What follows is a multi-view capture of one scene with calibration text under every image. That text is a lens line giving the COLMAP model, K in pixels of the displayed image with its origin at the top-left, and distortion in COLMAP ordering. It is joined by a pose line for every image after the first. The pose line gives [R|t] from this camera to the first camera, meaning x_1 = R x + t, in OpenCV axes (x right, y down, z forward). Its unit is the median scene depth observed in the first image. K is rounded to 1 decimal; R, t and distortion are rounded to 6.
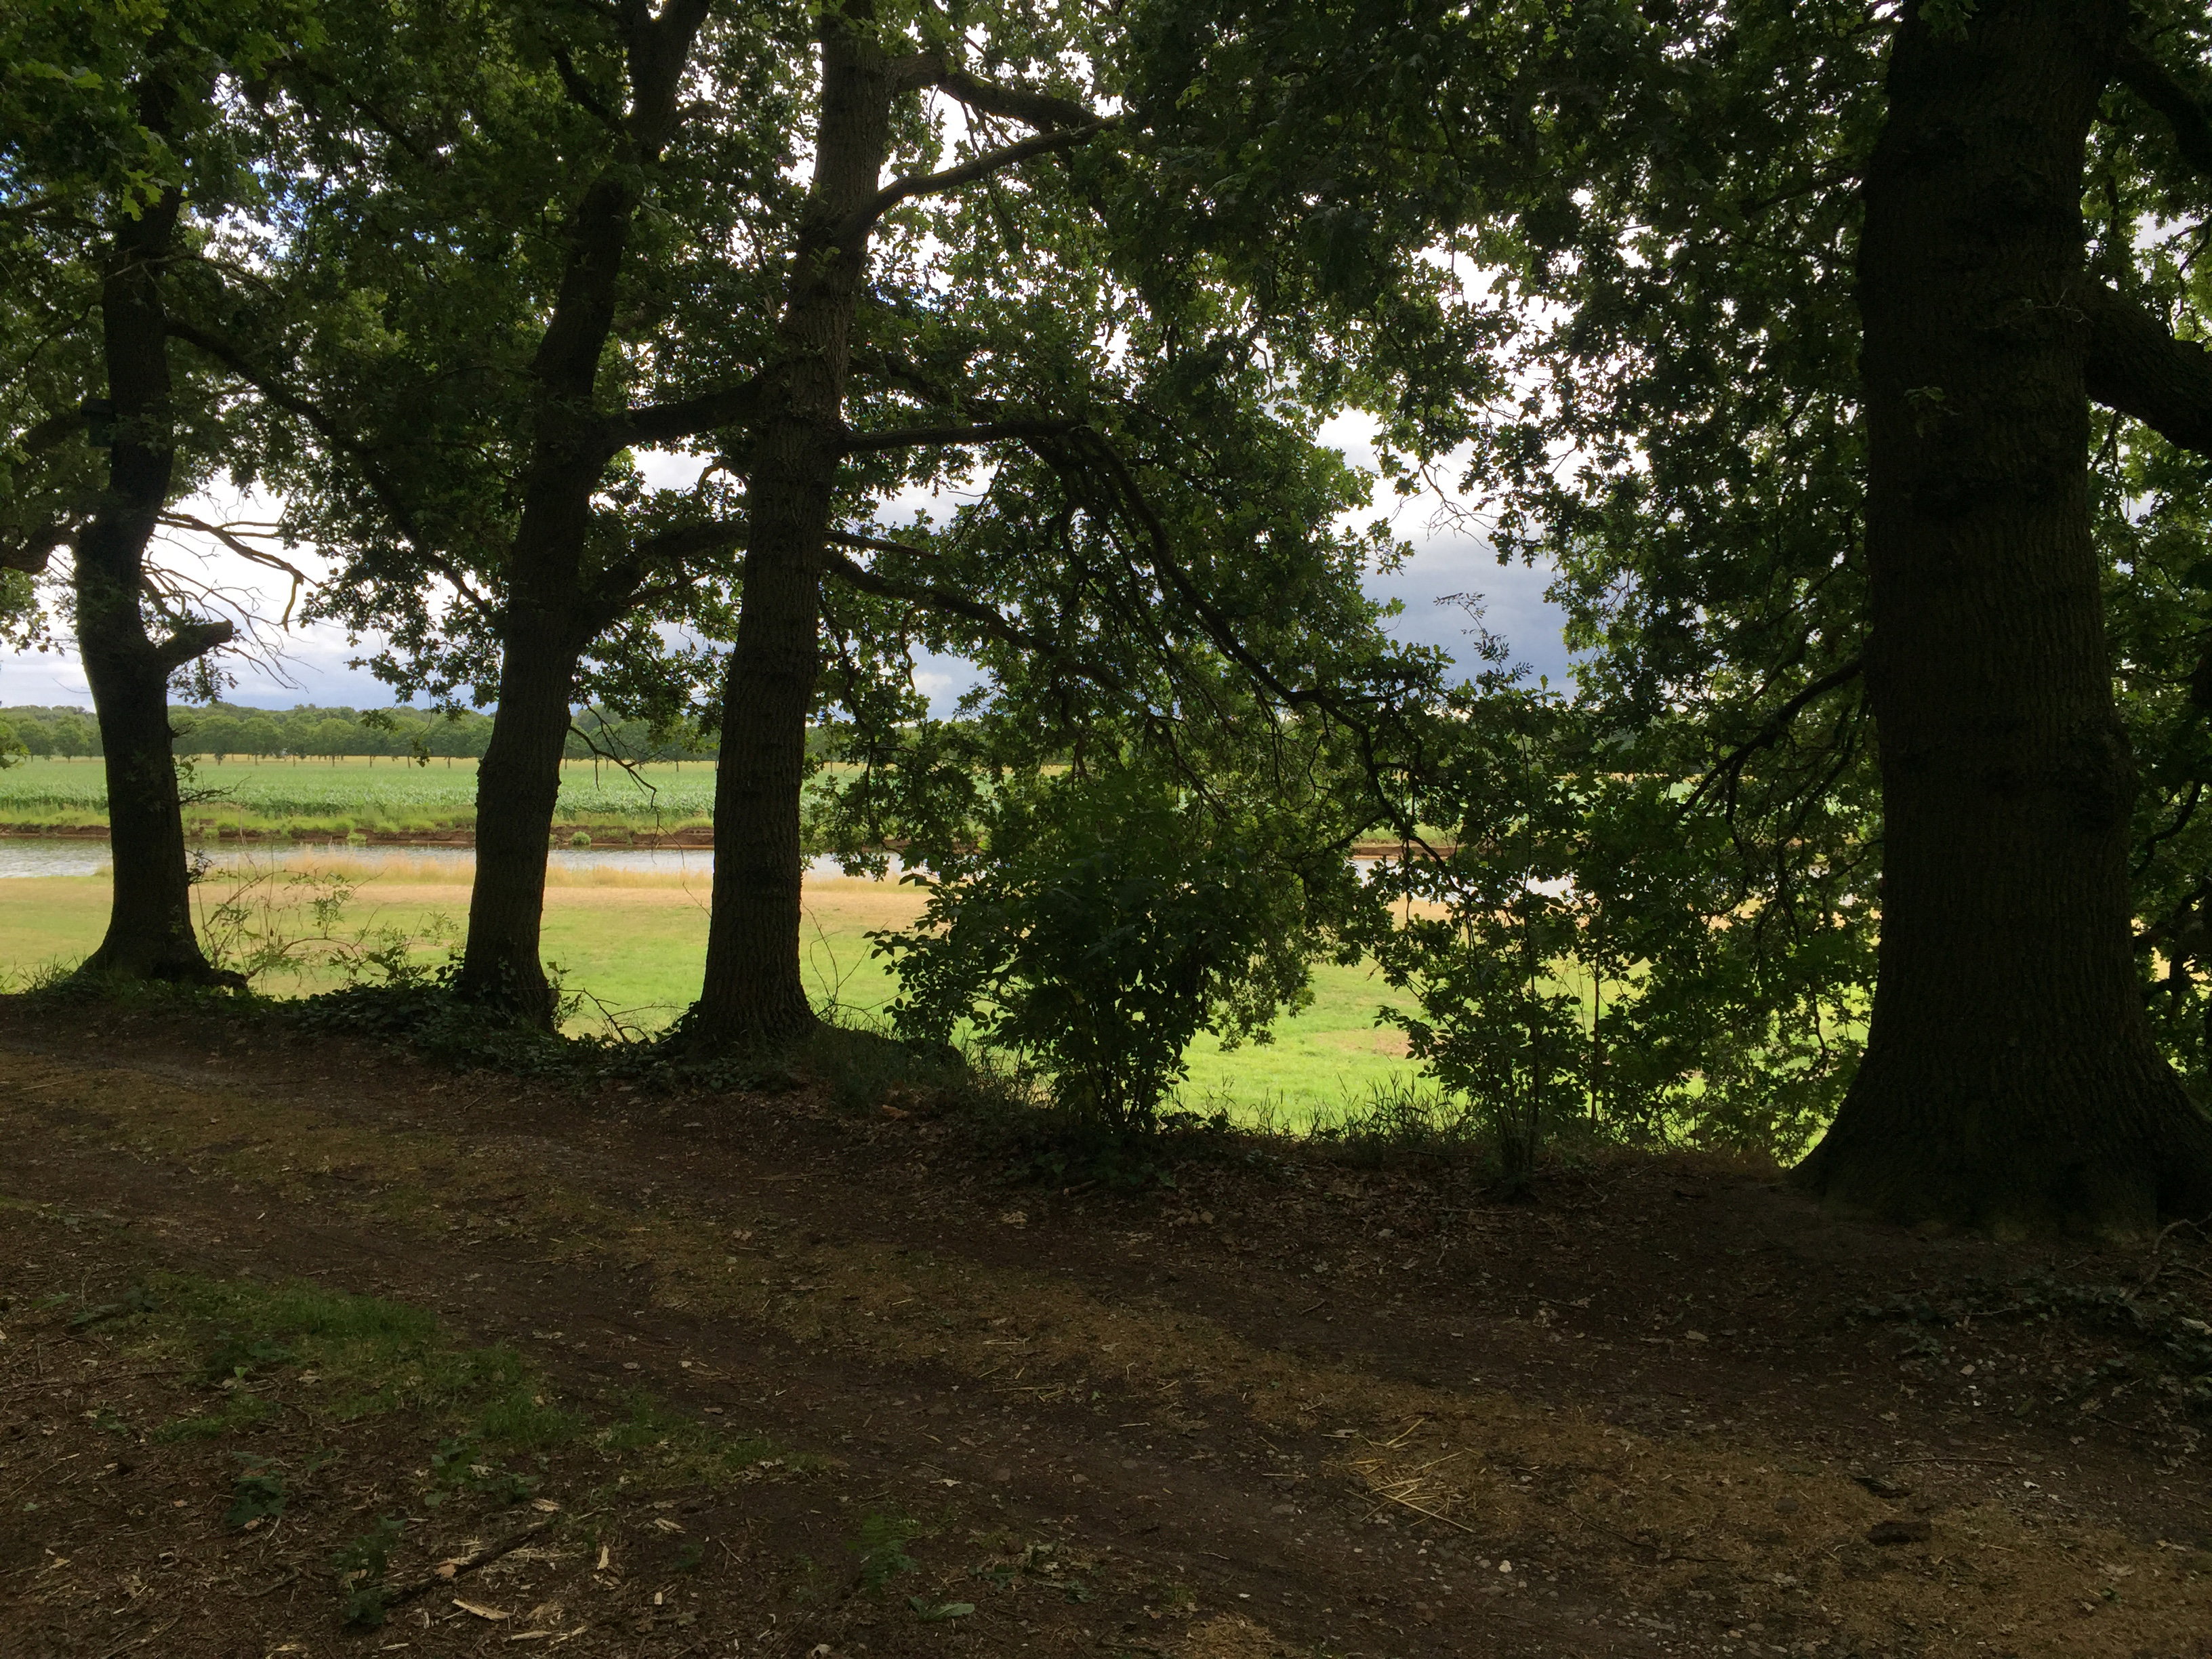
lens RADIAL K [[1898.6, 0, 1105.0], [0, 1898.6, 829.9], [0, 0, 1]] dist [0.092269, -0.130950]
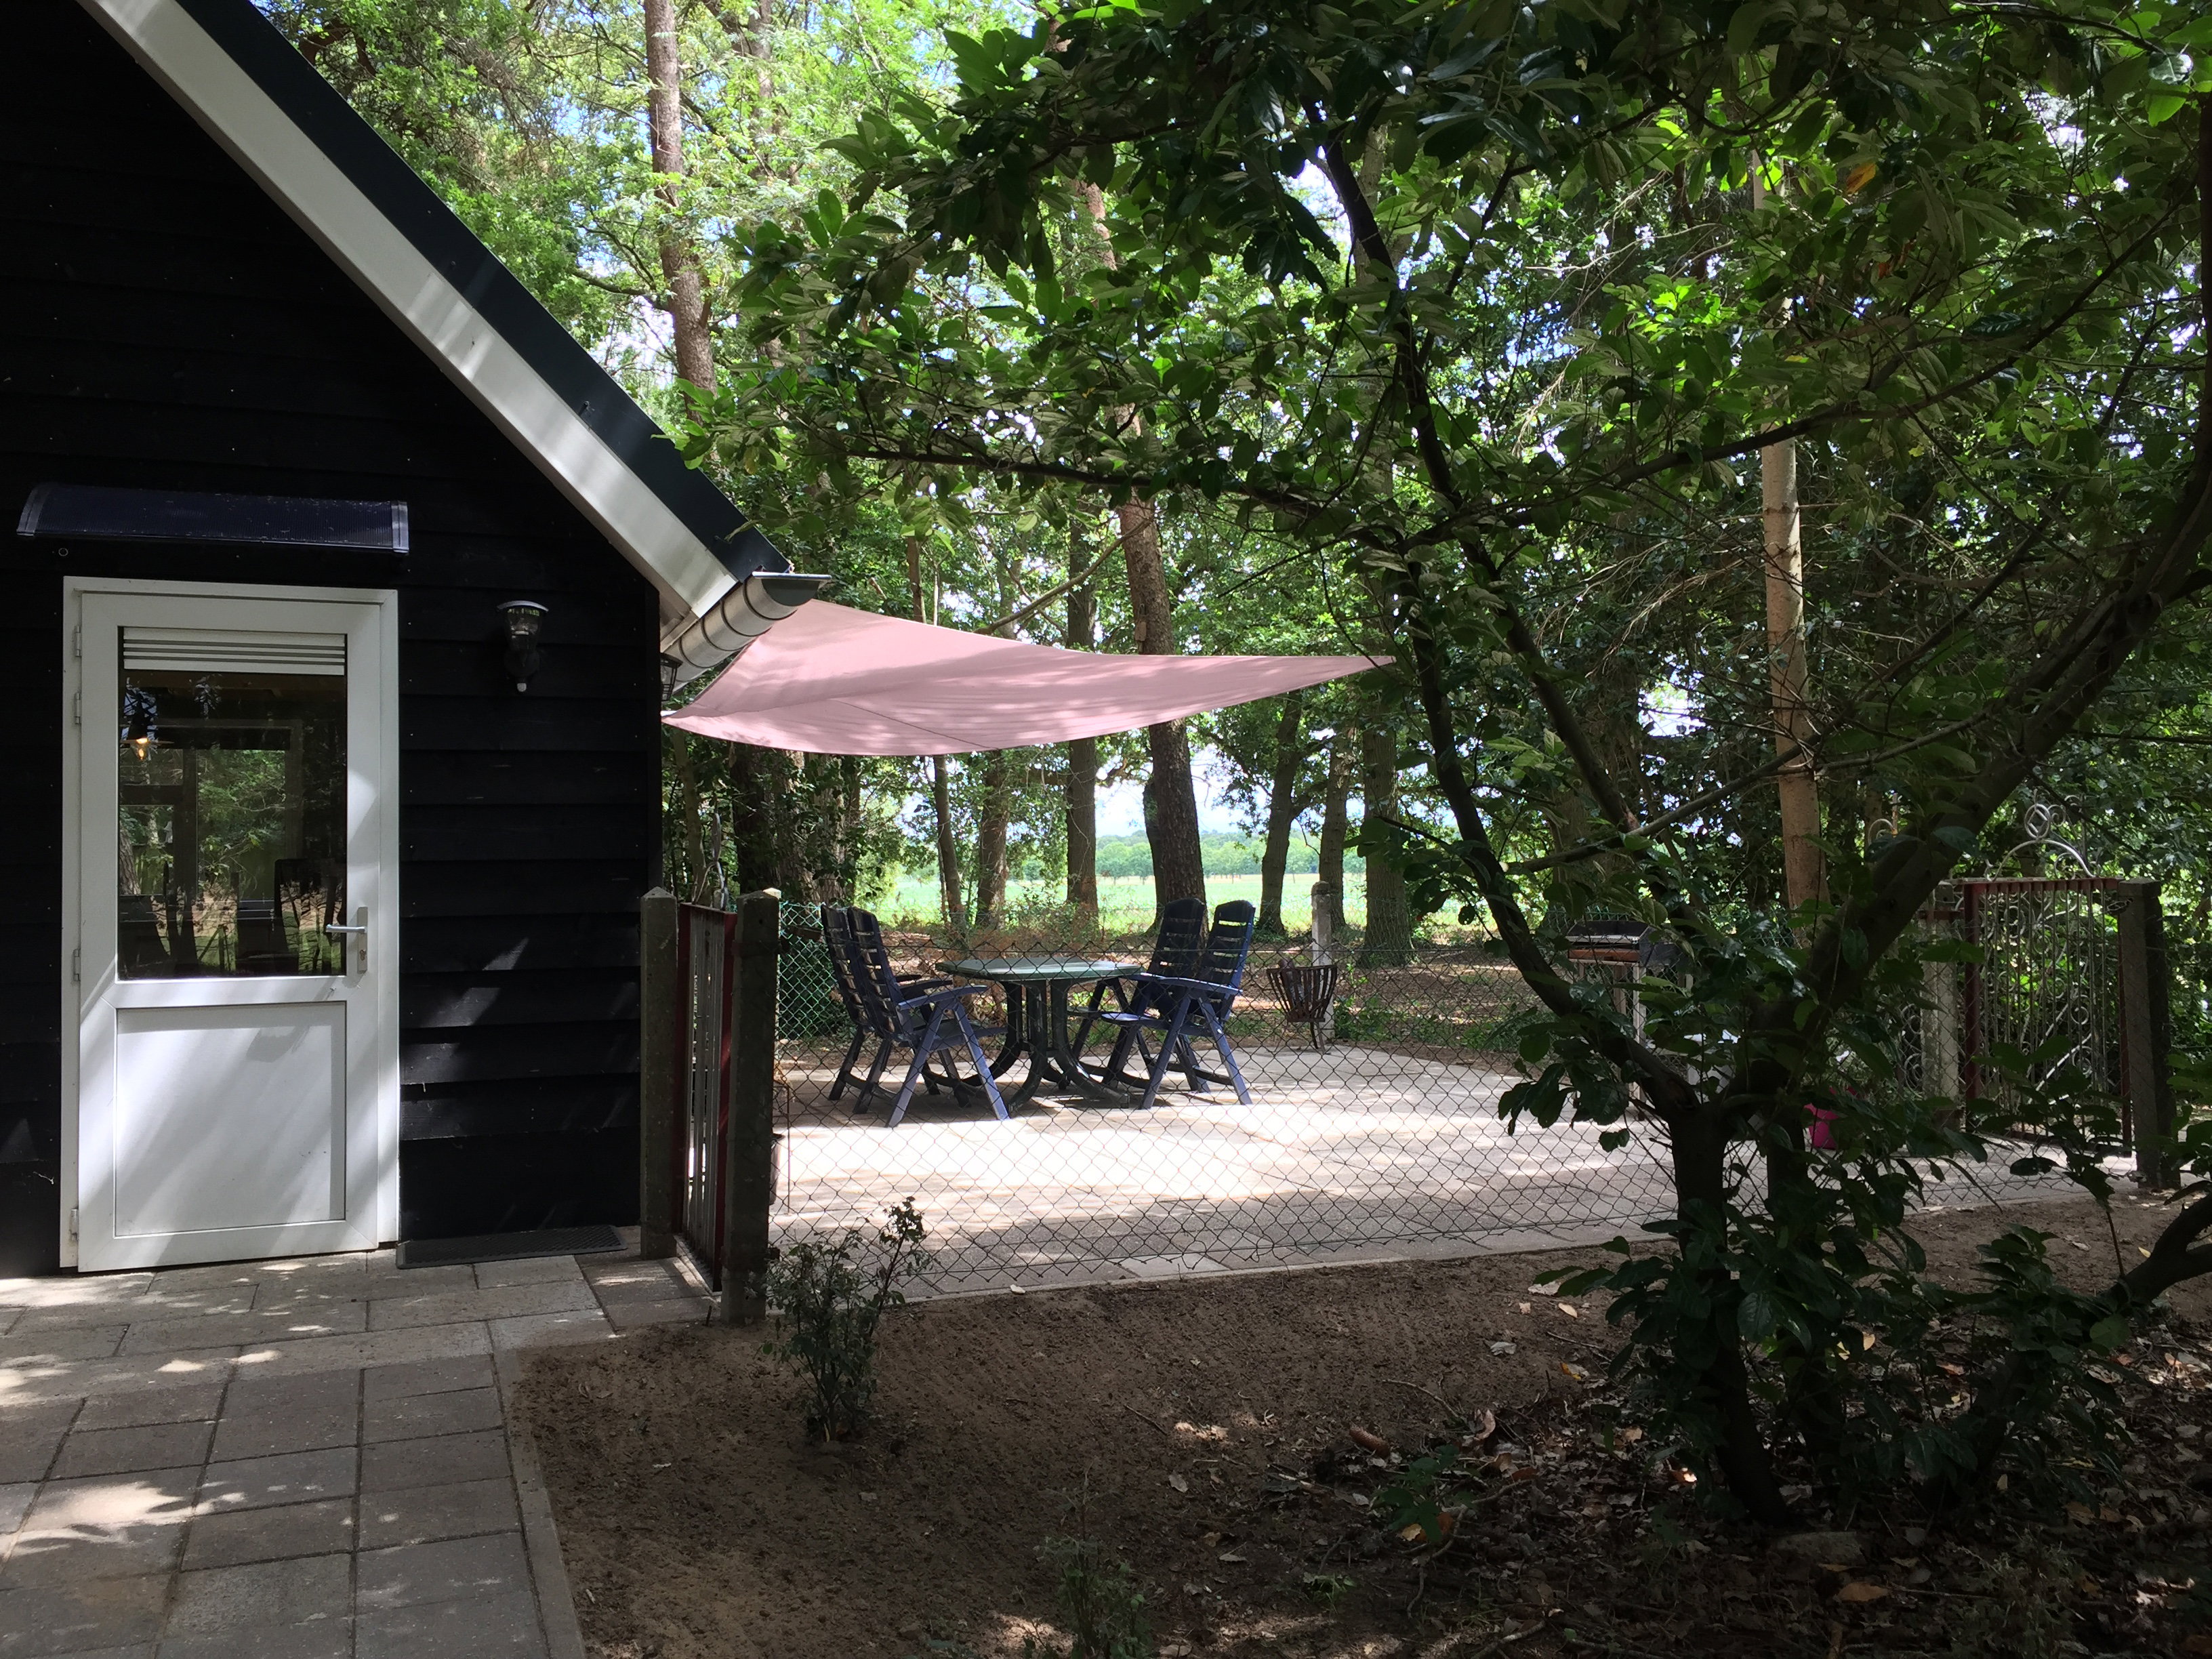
lens RADIAL K [[1898.6, 0, 1105.7], [0, 1898.6, 827.7], [0, 0, 1]] dist [0.092269, -0.130950]
pose [[0.907442, 0.006606, -0.420126, 0.490456], [-0.041677, 0.996361, -0.074354, 0.107327], [0.418106, 0.084982, 0.904414, -1.271709]]
